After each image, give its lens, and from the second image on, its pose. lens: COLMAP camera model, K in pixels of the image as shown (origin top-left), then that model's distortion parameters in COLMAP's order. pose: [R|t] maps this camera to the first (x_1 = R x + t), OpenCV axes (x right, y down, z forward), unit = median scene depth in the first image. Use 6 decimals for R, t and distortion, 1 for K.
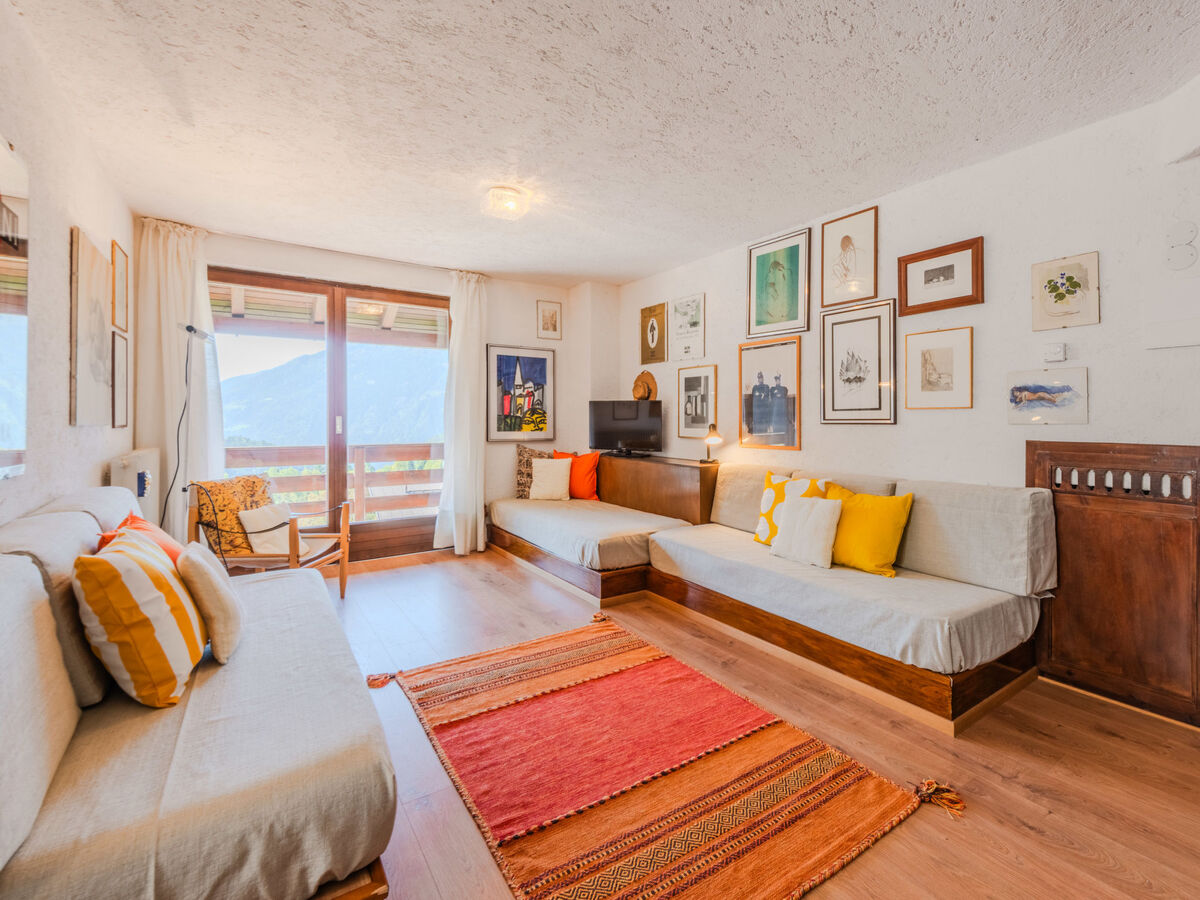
lens RADIAL K [[565.9, 0, 651.2], [0, 565.9, 426.3], [0, 0, 1]] dist [0.015653, -0.008826]
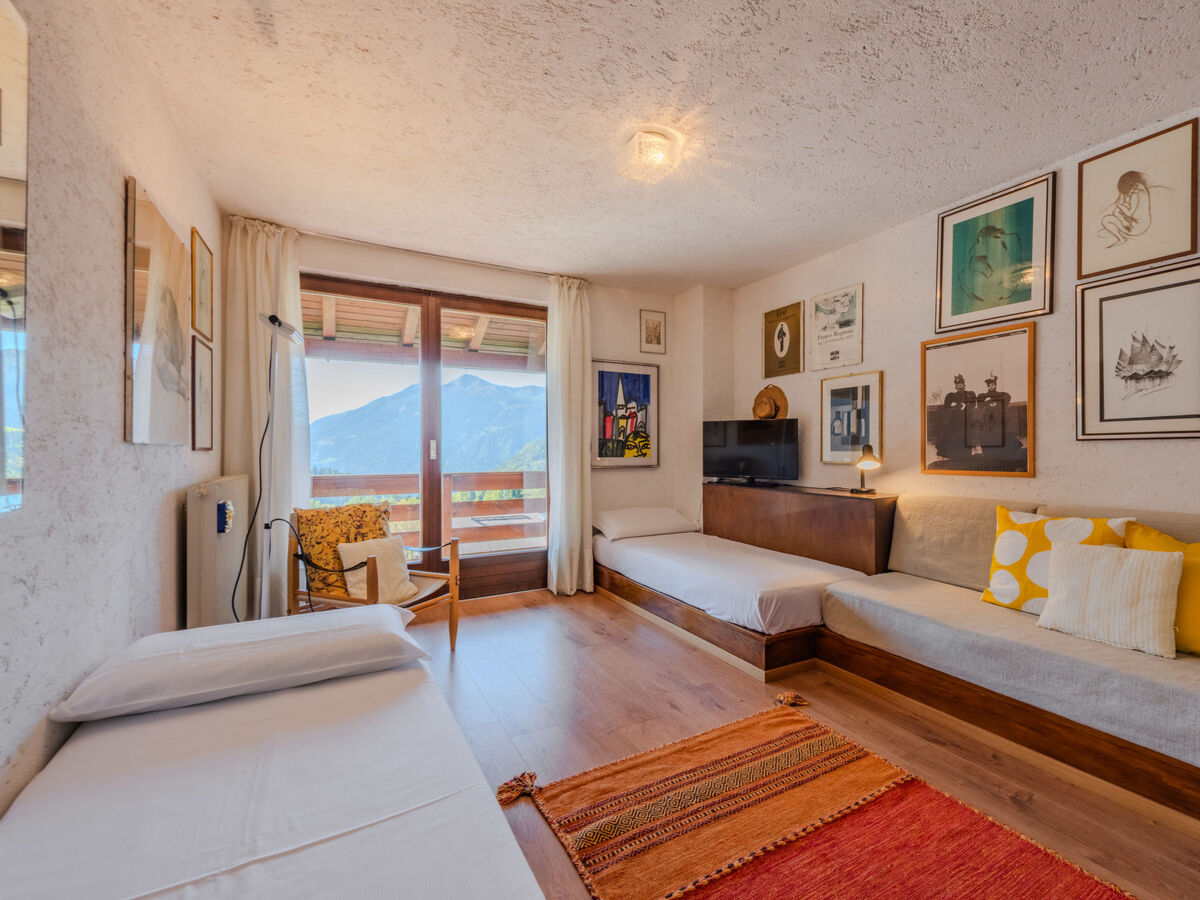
lens RADIAL K [[533.2, 0, 622.5], [0, 533.2, 457.6], [0, 0, 1]] dist [0.010831, -0.003995]
pose [[0.992304, -0.004122, -0.123759, -0.187489], [0.003946, 0.999991, -0.001667, 0.015834], [0.123765, 0.001166, 0.992311, 0.252253]]
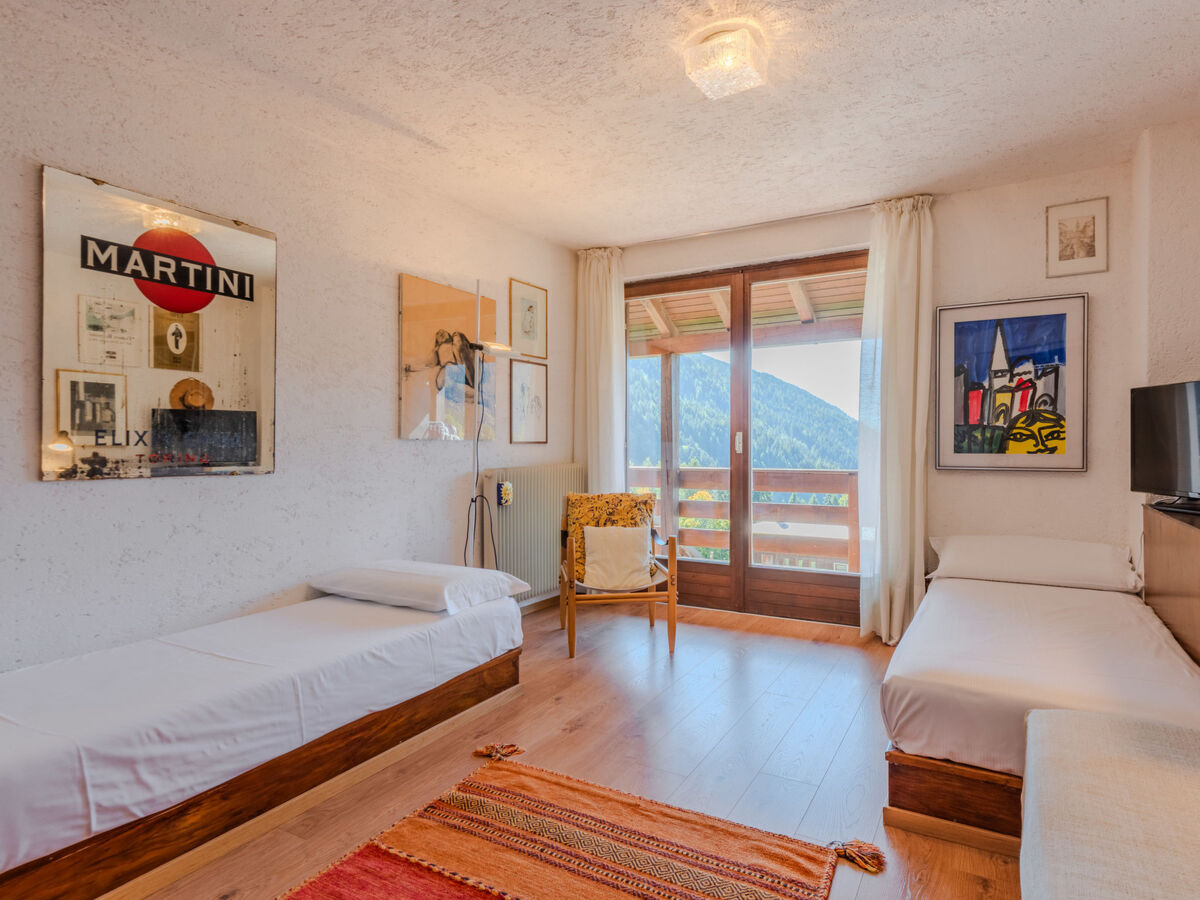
lens RADIAL K [[666.3, 0, 610.4], [0, 666.3, 455.2], [0, 0, 1]] dist [0.015409, -0.006931]
pose [[0.407864, 0.011088, -0.912975, 0.308945], [-0.010098, 0.999920, 0.007632, 0.013697], [0.912987, 0.006106, 0.407943, 0.552652]]
